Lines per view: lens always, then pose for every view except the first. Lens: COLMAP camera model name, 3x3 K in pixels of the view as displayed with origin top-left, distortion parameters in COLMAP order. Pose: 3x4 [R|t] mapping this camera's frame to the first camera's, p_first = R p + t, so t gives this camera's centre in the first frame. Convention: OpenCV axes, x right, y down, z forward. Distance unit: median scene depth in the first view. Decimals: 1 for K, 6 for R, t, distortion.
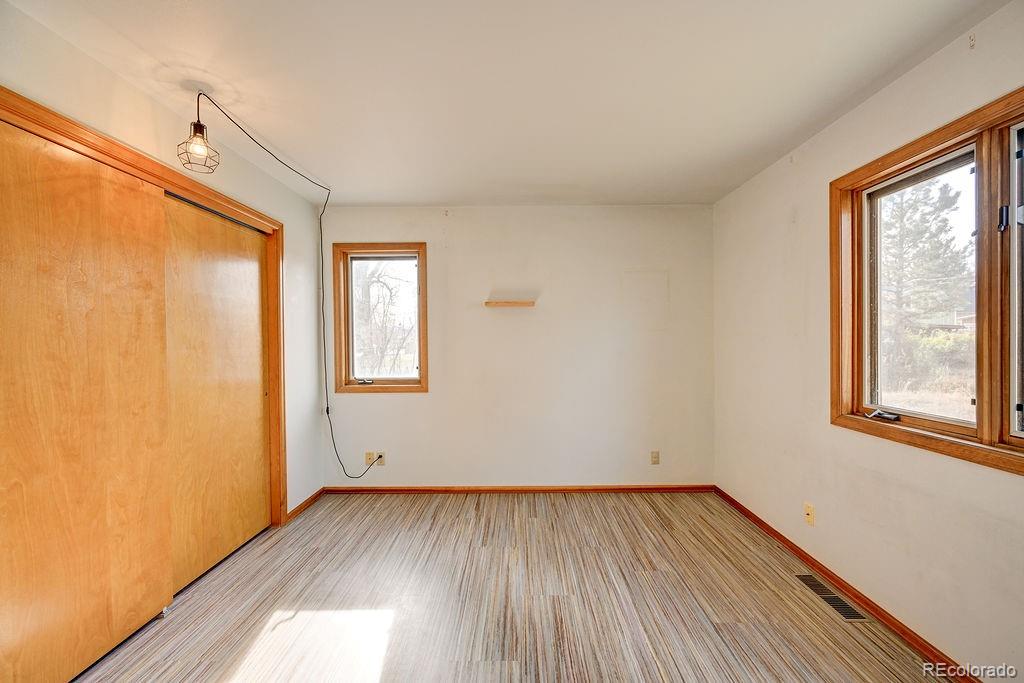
lens RADIAL K [[404.4, 0, 516.4], [0, 404.4, 341.5], [0, 0, 1]] dist [0.000596, 0.000419]
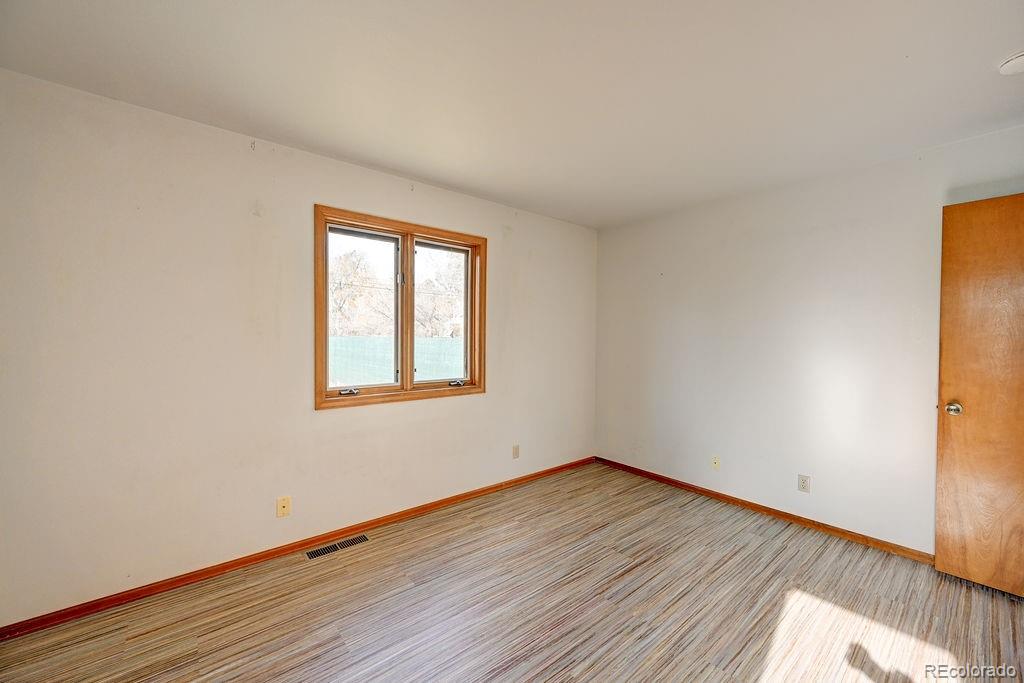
lens RADIAL K [[404.4, 0, 516.4], [0, 404.4, 341.5], [0, 0, 1]] dist [0.000596, 0.000419]
pose [[-0.645631, -0.006274, 0.763624, -0.484590], [0.003764, 0.999928, 0.011398, -0.007375], [-0.763640, 0.010233, -0.645561, 1.288988]]
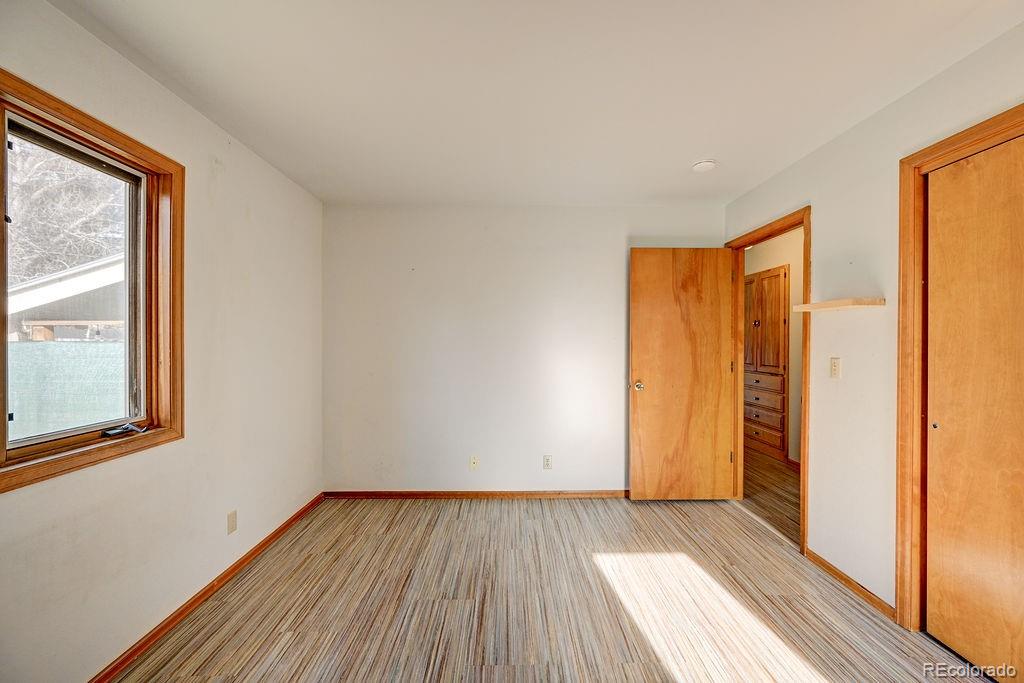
lens RADIAL K [[405.1, 0, 517.9], [0, 405.1, 338.7], [0, 0, 1]] dist [0.000555, 0.000201]
pose [[-0.999654, 0.004092, -0.025976, 0.065525], [0.003926, 0.999972, 0.006428, -0.012308], [0.026002, 0.006324, -0.999642, 1.283214]]
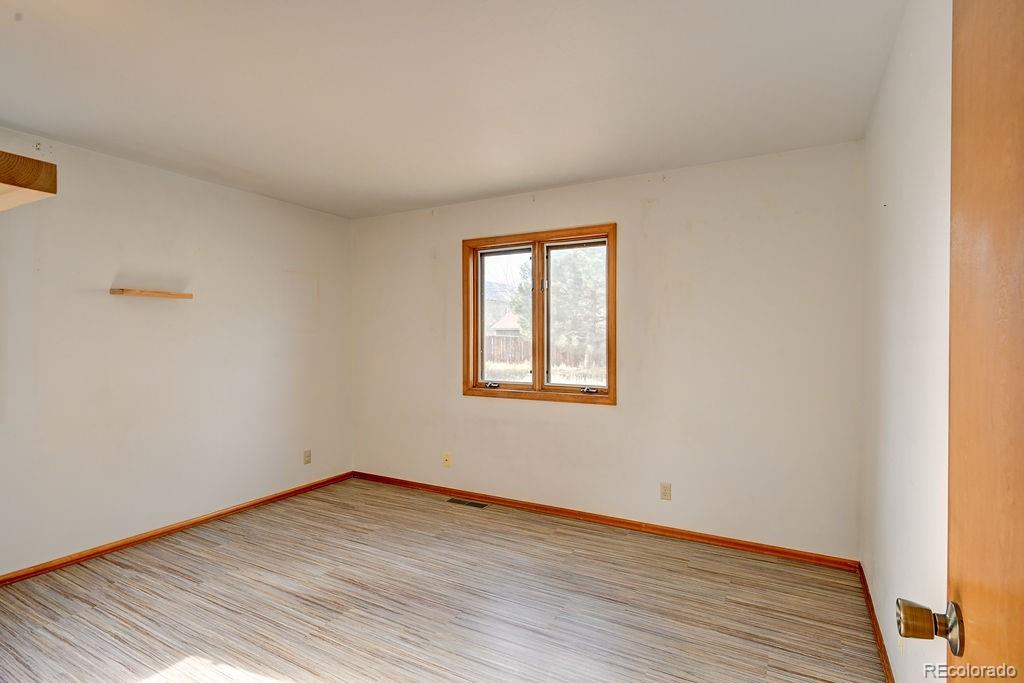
lens RADIAL K [[506.8, 0, 517.1], [0, 506.8, 342.3], [0, 0, 1]] dist [-0.000337, 0.000213]
pose [[0.483631, -0.000769, 0.875272, -0.812789], [0.002815, 0.999996, -0.000676, 0.001447], [-0.875267, 0.002791, 0.483631, -0.120828]]
